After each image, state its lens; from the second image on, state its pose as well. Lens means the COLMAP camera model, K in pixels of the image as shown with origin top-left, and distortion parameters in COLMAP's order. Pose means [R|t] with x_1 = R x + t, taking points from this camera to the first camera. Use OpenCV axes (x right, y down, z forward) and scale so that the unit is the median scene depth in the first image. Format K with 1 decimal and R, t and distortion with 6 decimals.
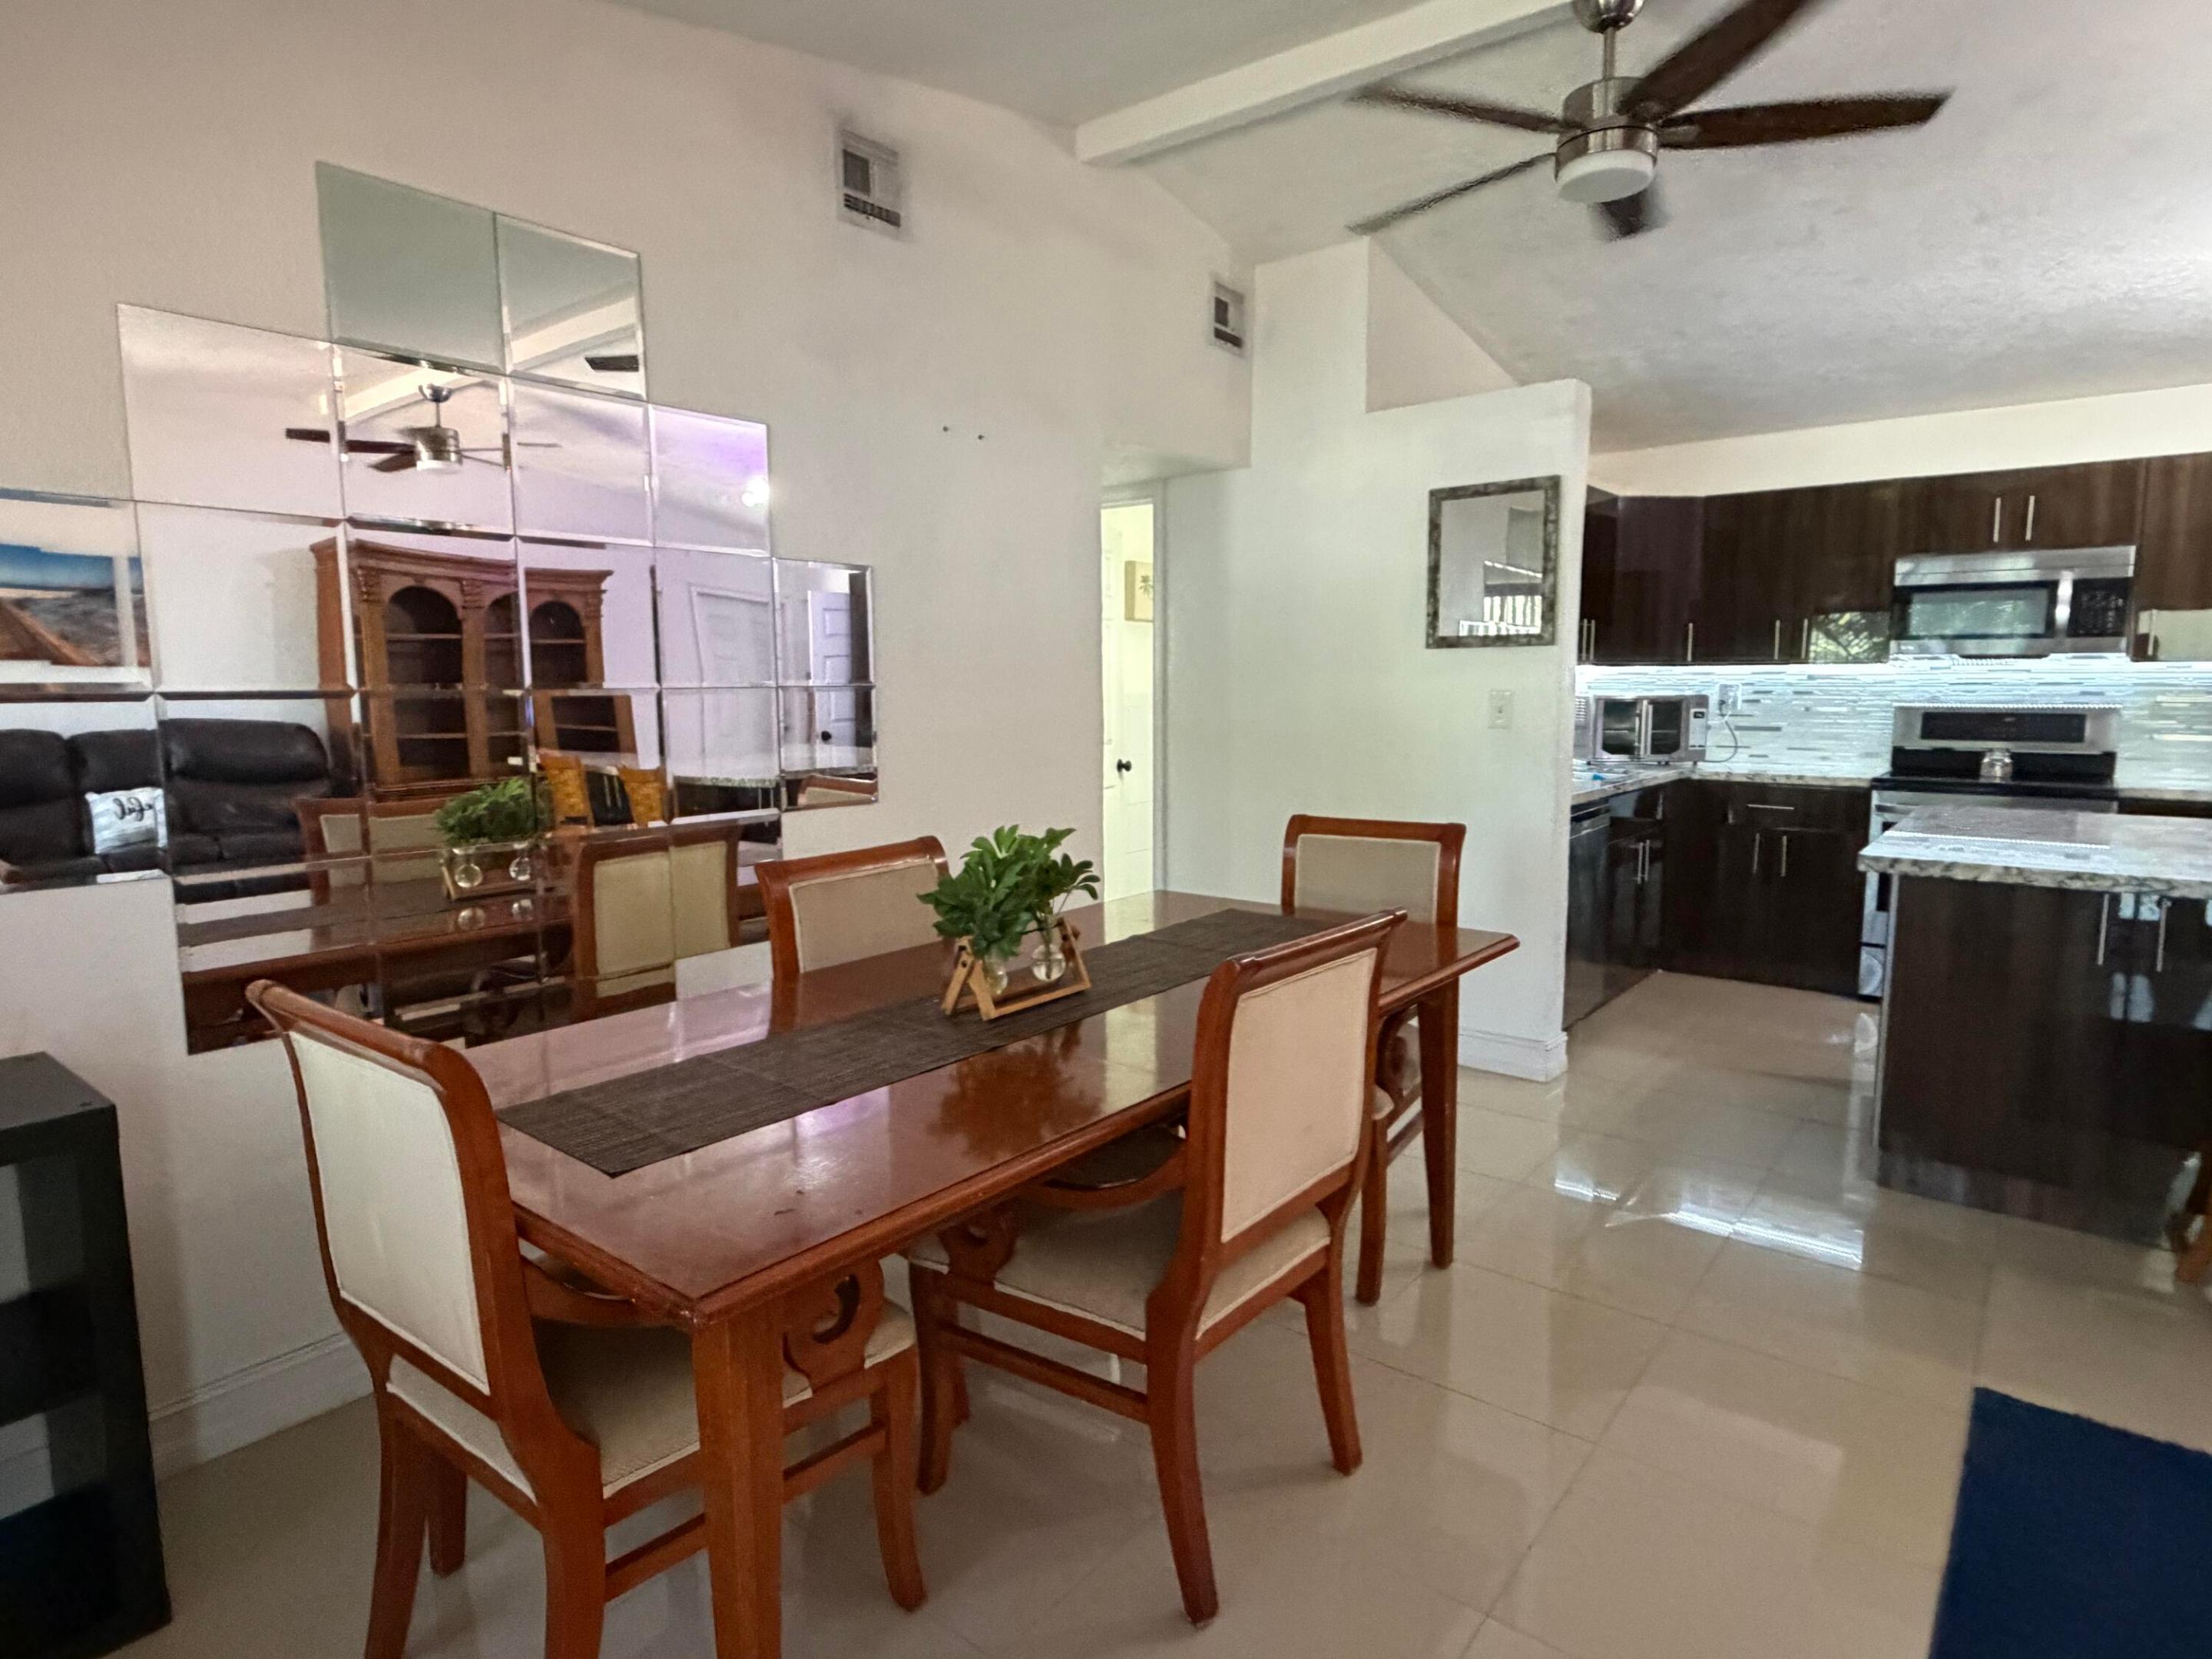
lens RADIAL K [[1237.9, 0, 1096.8], [0, 1237.9, 836.0], [0, 0, 1]] dist [-0.001819, -0.000056]
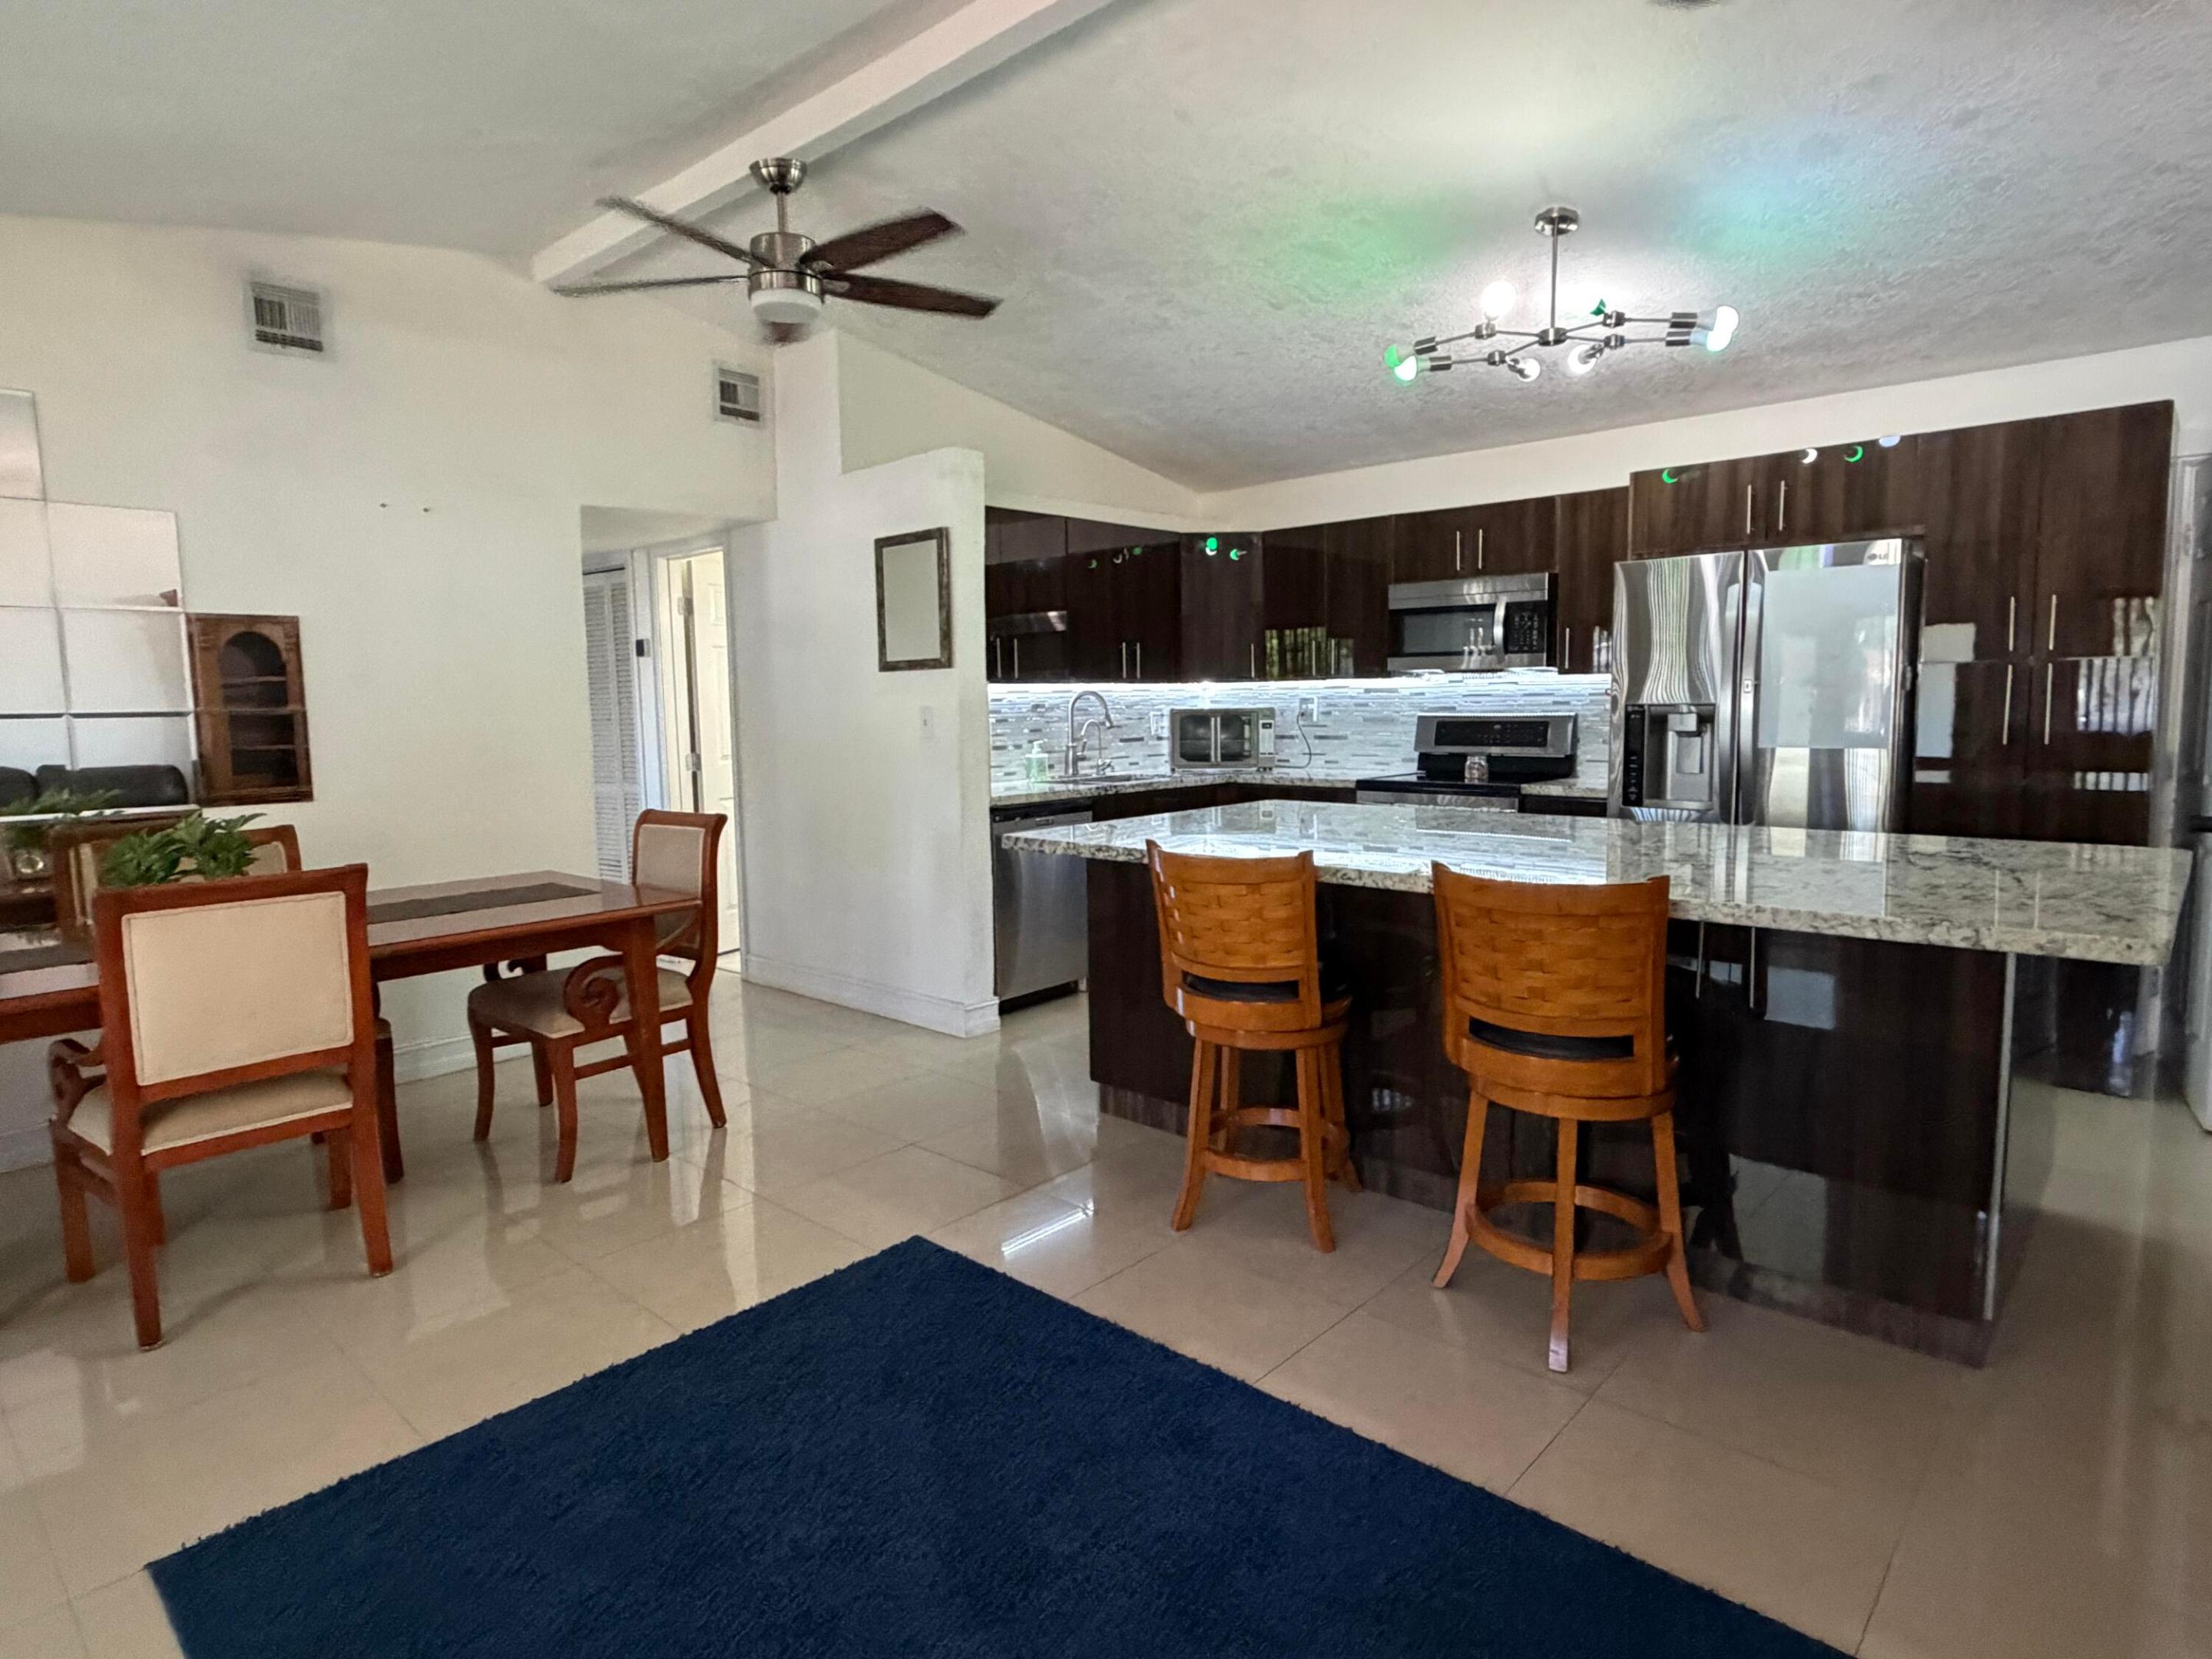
lens RADIAL K [[1231.1, 0, 1091.9], [0, 1231.1, 820.4], [0, 0, 1]] dist [0.000241, -0.000692]
pose [[0.998011, -0.004659, -0.062874, 0.494291], [0.003042, 0.999663, -0.025789, 0.019781], [0.062973, 0.025547, 0.997688, -0.144490]]
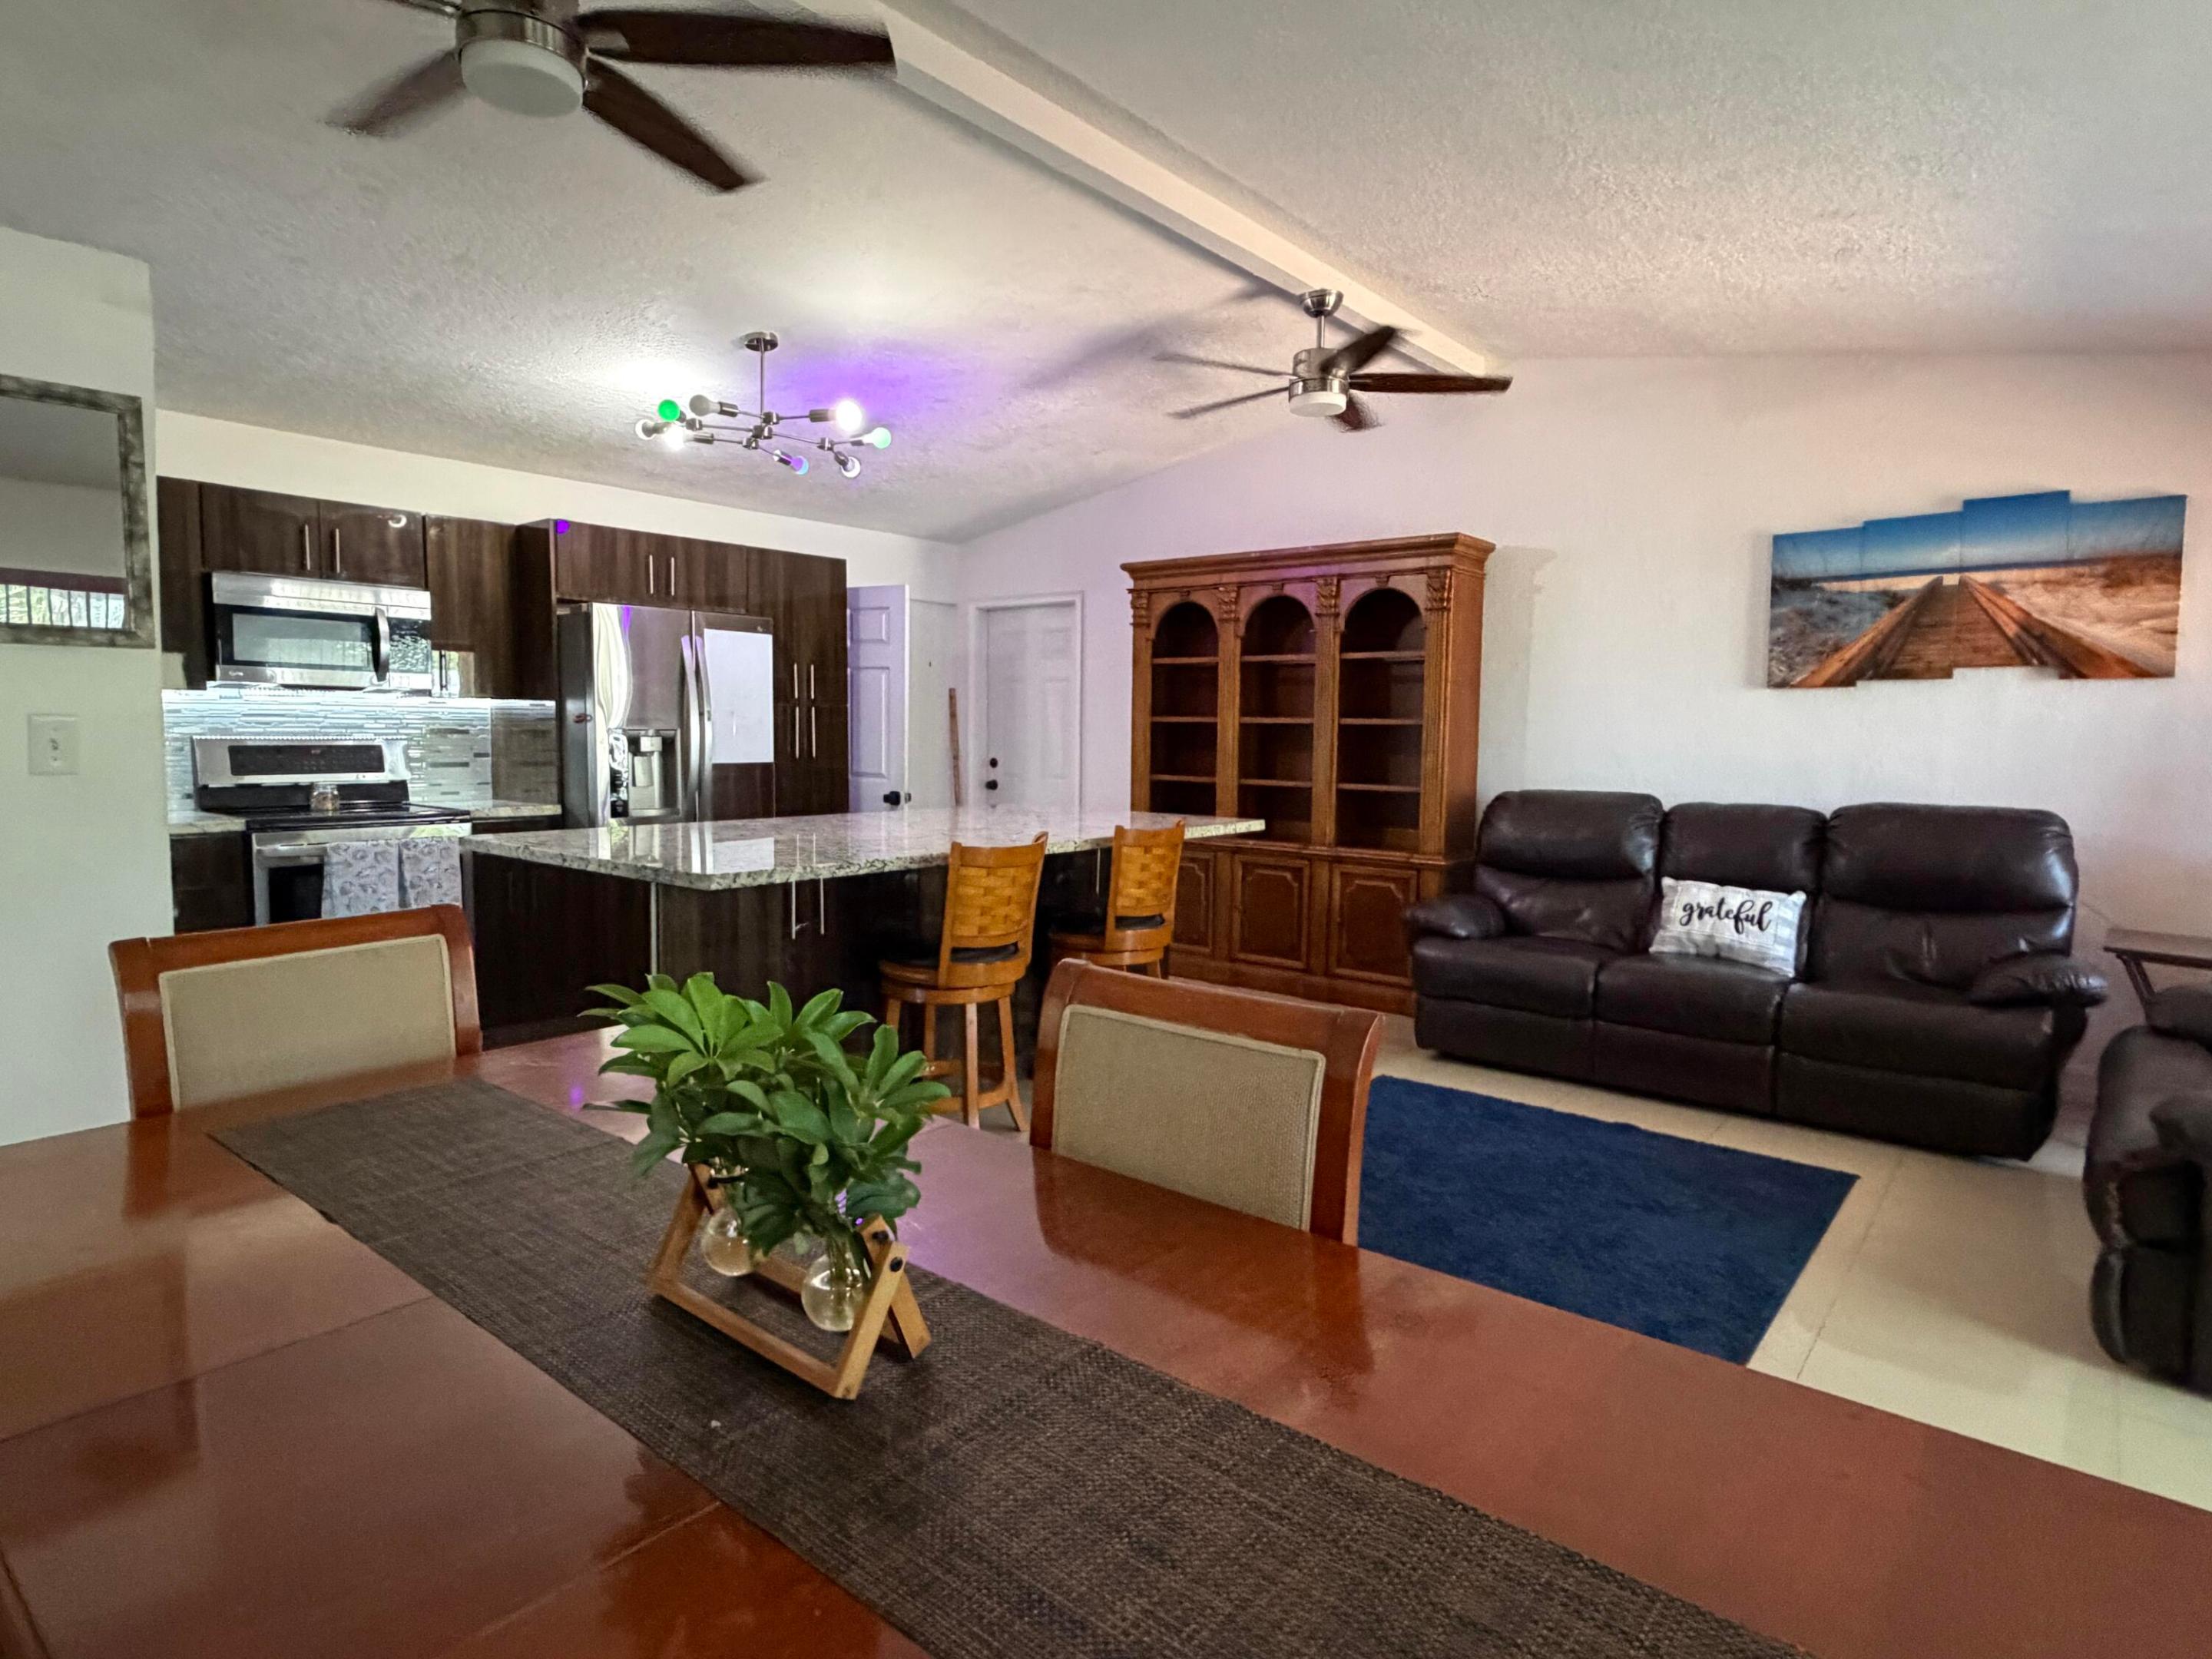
lens RADIAL K [[1231.1, 0, 1091.9], [0, 1231.1, 820.4], [0, 0, 1]] dist [0.000241, -0.000692]
pose [[0.017451, -0.070585, 0.997353, -0.257060], [0.111939, 0.991372, 0.068203, -0.041990], [-0.993562, 0.110453, 0.025202, 0.411035]]
